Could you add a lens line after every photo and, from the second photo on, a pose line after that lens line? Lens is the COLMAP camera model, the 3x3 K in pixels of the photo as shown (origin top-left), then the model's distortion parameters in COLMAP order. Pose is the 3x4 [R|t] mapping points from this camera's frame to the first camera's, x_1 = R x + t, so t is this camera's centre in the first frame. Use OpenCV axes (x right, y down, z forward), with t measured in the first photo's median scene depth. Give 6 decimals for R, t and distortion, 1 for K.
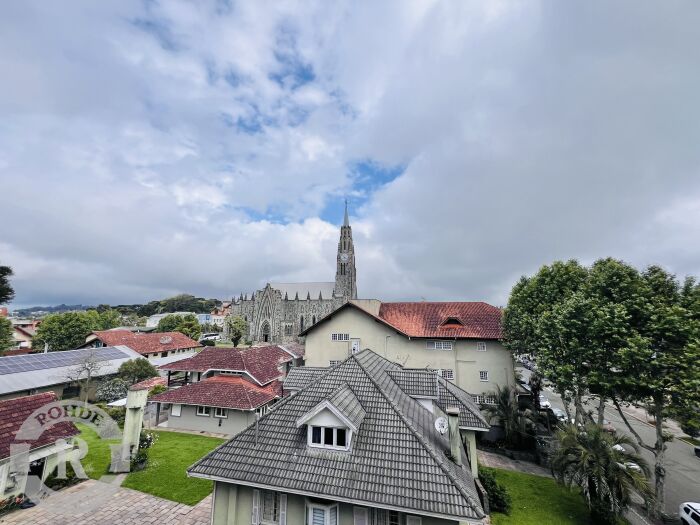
lens RADIAL K [[278.6, 0, 350.5], [0, 278.6, 260.4], [0, 0, 1]] dist [-0.003395, 0.000762]
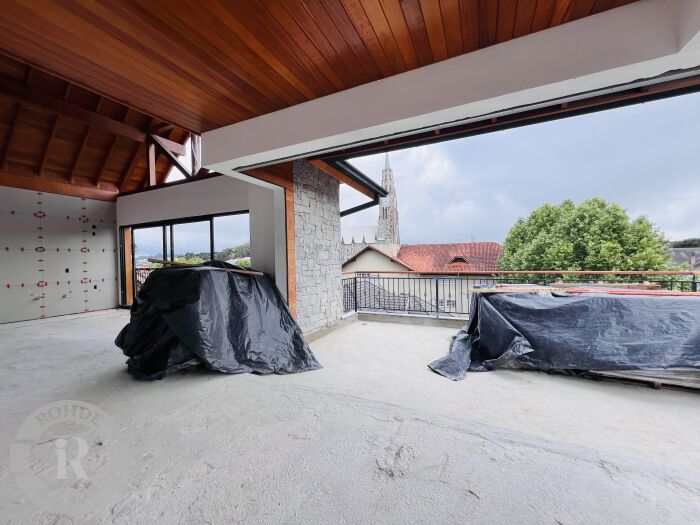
lens RADIAL K [[279.8, 0, 351.1], [0, 279.8, 261.9], [0, 0, 1]] dist [-0.003432, 0.000621]
pose [[0.980697, -0.017329, -0.194765, 0.150068], [0.057539, 0.977539, 0.202749, -0.028075], [0.186877, -0.210042, 0.959666, -0.167431]]
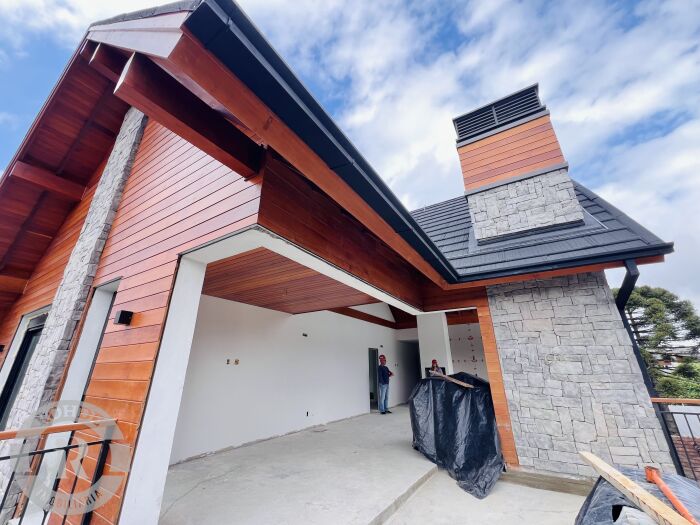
lens RADIAL K [[279.8, 0, 347.7], [0, 279.8, 262.9], [0, 0, 1]] dist [-0.003432, 0.000621]
pose [[-0.304447, -0.340727, -0.889504, 0.242834], [0.195638, 0.891558, -0.408474, -0.012448], [0.932222, -0.298379, -0.204773, -0.080178]]
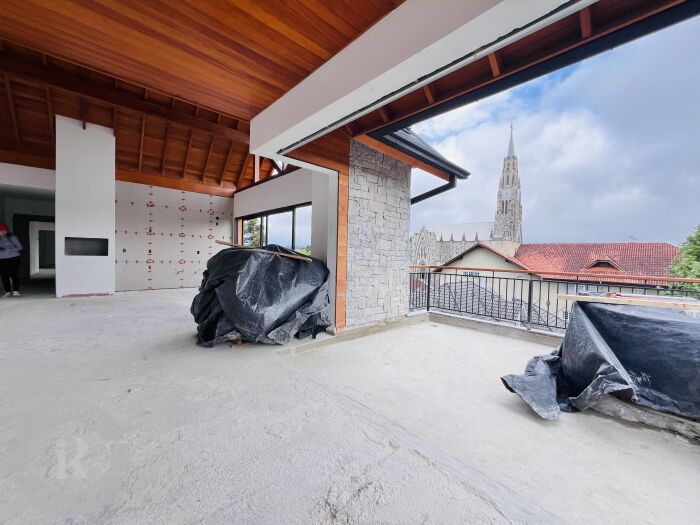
lens RADIAL K [[279.8, 0, 351.2], [0, 279.8, 261.6], [0, 0, 1]] dist [-0.003432, 0.000621]
pose [[0.839110, 0.034499, -0.542867, 0.166624], [0.081448, 0.978768, 0.188094, -0.021758], [0.537830, -0.202046, 0.818484, -0.150633]]
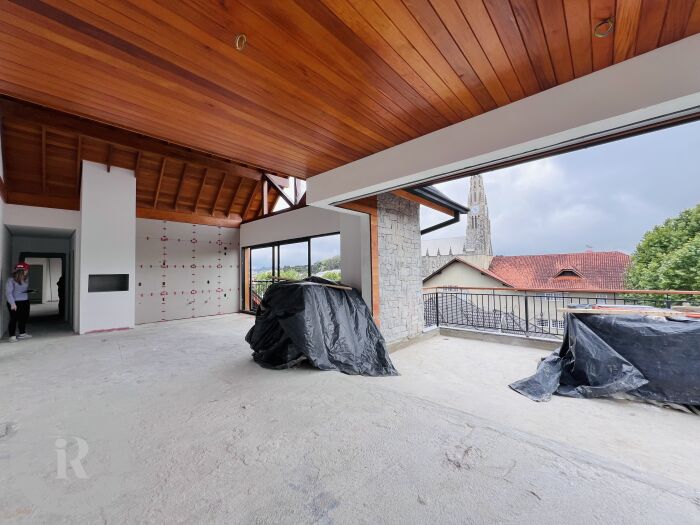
lens RADIAL K [[279.8, 0, 351.1], [0, 279.8, 261.7], [0, 0, 1]] dist [-0.003432, 0.000621]
pose [[0.880471, -0.034820, -0.472819, 0.155582], [0.110428, 0.984931, 0.133102, -0.032428], [0.461059, -0.169405, 0.871049, -0.179186]]
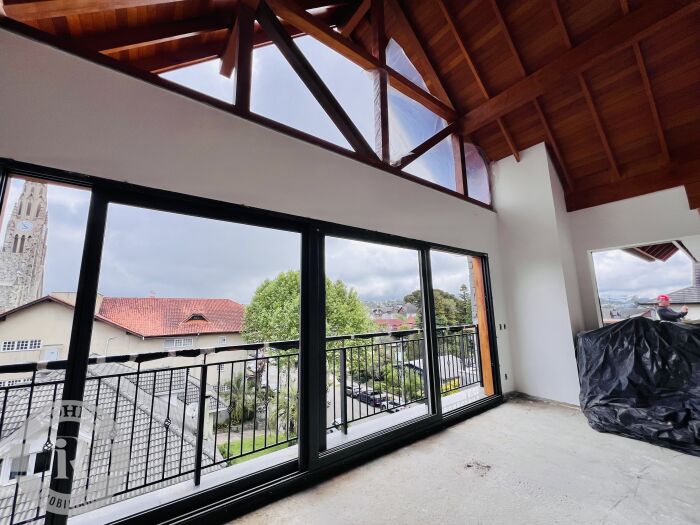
lens RADIAL K [[279.8, 0, 350.4], [0, 279.8, 261.8], [0, 0, 1]] dist [-0.003432, 0.000621]
pose [[0.638802, 0.120128, 0.759935, -0.067238], [-0.134699, 0.989942, -0.043258, -0.010890], [-0.757488, -0.074729, 0.648558, -0.056659]]
